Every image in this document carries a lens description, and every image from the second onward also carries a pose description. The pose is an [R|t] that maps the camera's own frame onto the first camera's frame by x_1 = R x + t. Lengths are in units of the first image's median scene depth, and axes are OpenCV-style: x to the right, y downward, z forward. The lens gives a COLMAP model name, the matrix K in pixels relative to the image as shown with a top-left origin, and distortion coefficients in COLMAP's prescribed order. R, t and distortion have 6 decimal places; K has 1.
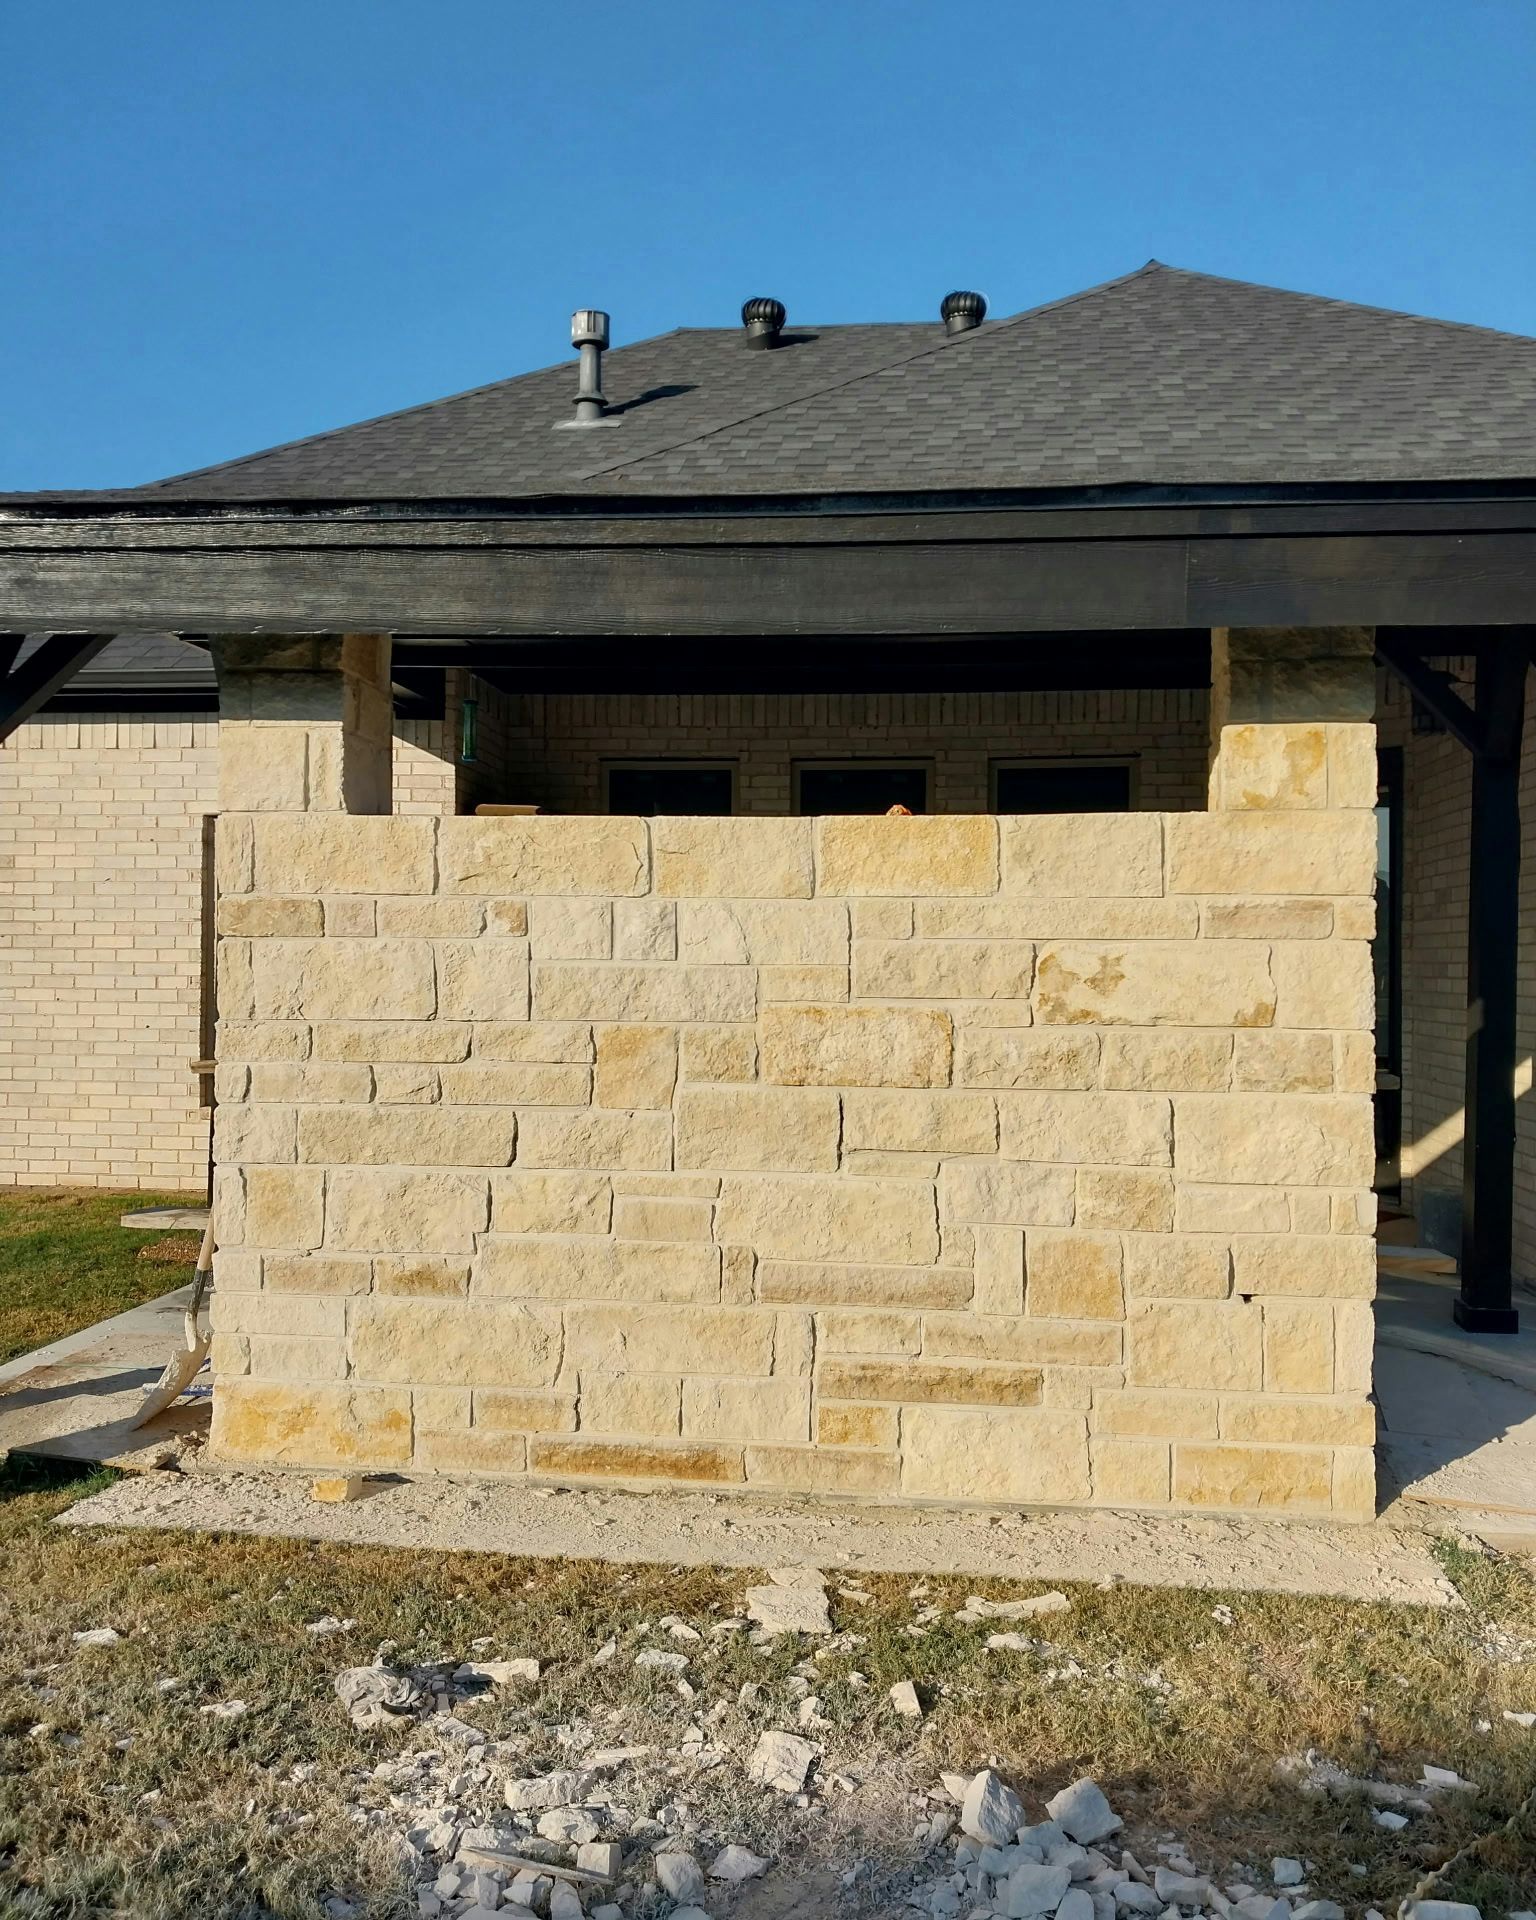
lens RADIAL K [[1613.6, 0, 768.0], [0, 1613.6, 960.0], [0, 0, 1]] dist [0.017091, 0.003156]
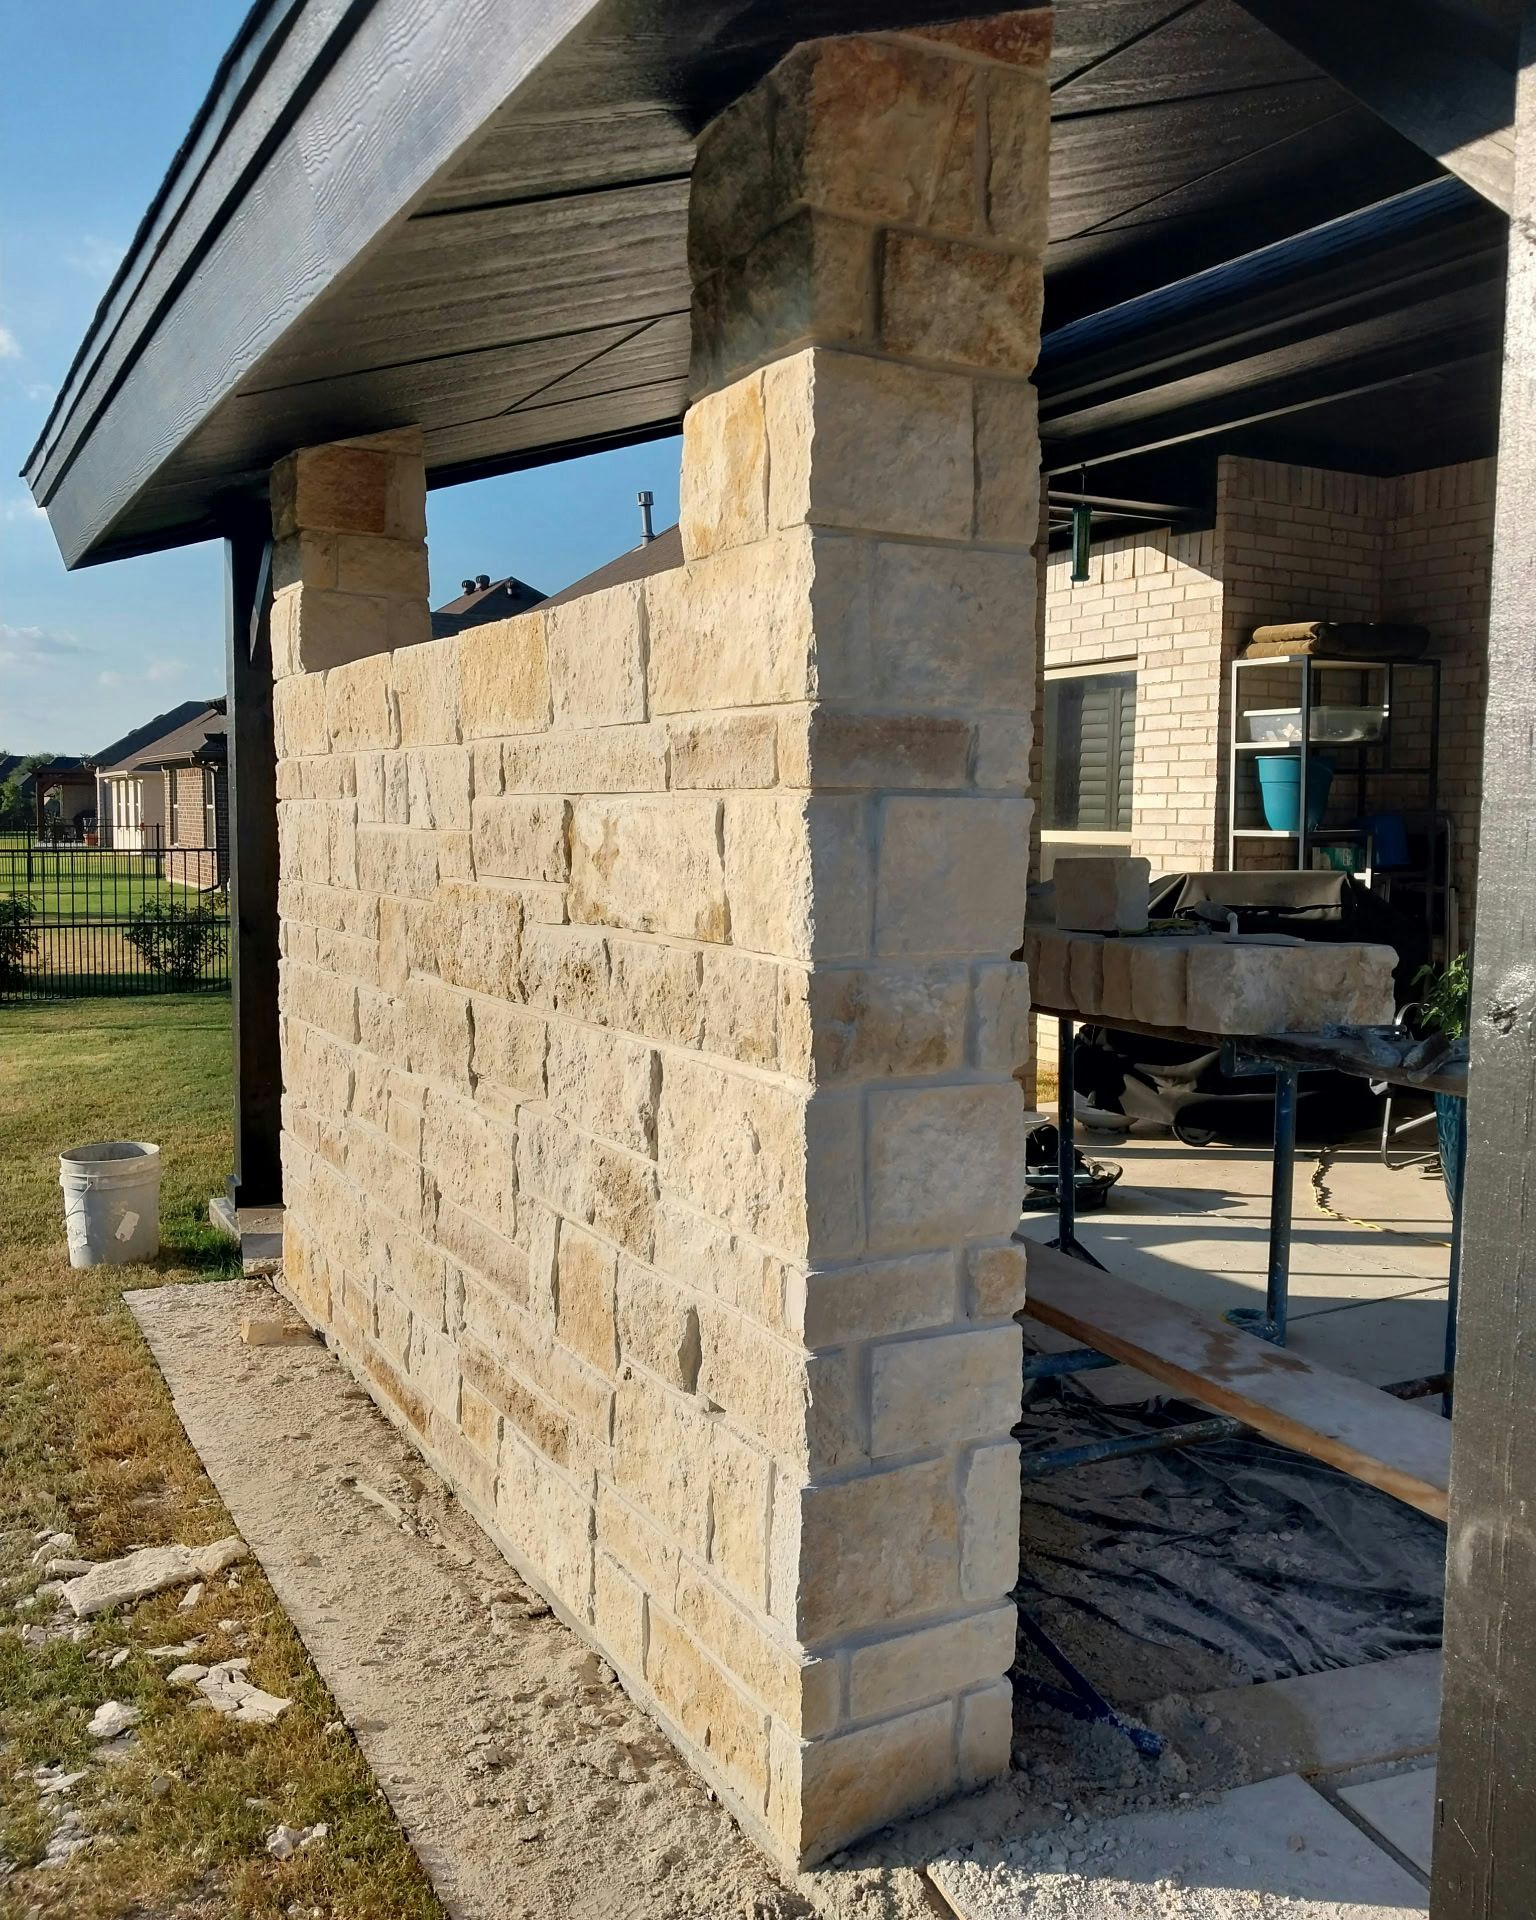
lens RADIAL K [[1613.6, 0, 768.0], [0, 1613.6, 960.0], [0, 0, 1]] dist [0.017091, 0.003156]
pose [[0.583538, 0.067762, -0.809254, 0.778186], [0.005292, 0.996174, 0.087230, -0.002348], [0.812068, -0.055184, 0.580947, 0.689946]]
